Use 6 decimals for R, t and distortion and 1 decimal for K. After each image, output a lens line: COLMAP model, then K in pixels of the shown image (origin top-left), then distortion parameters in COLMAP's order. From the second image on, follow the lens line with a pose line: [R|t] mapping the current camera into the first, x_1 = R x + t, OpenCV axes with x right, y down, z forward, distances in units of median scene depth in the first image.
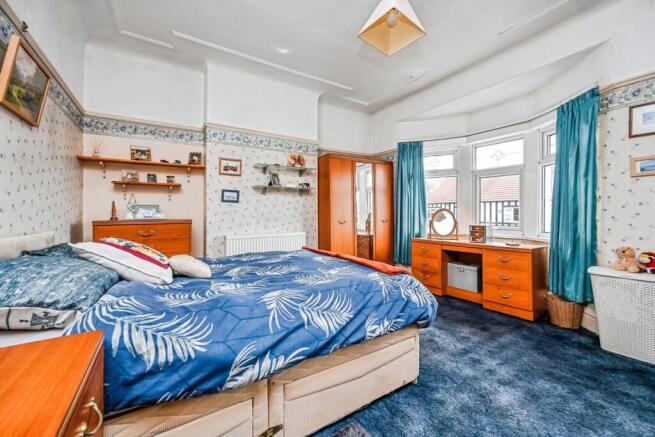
lens RADIAL K [[264.3, 0, 330.8], [0, 264.3, 215.6], [0, 0, 1]] dist [0.000071, 0.000577]
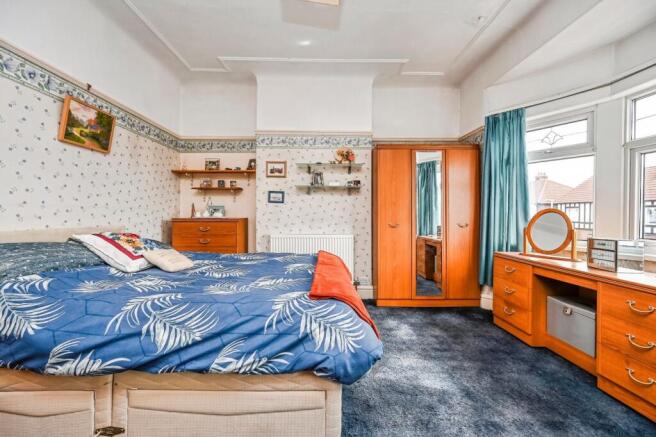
lens RADIAL K [[264.7, 0, 325.9], [0, 264.7, 216.7], [0, 0, 1]] dist [0.000071, 0.000577]
pose [[0.845566, 0.017390, -0.533588, 0.380014], [-0.013549, 0.999846, 0.011115, -0.009136], [0.533700, -0.002169, 0.845671, 0.222269]]
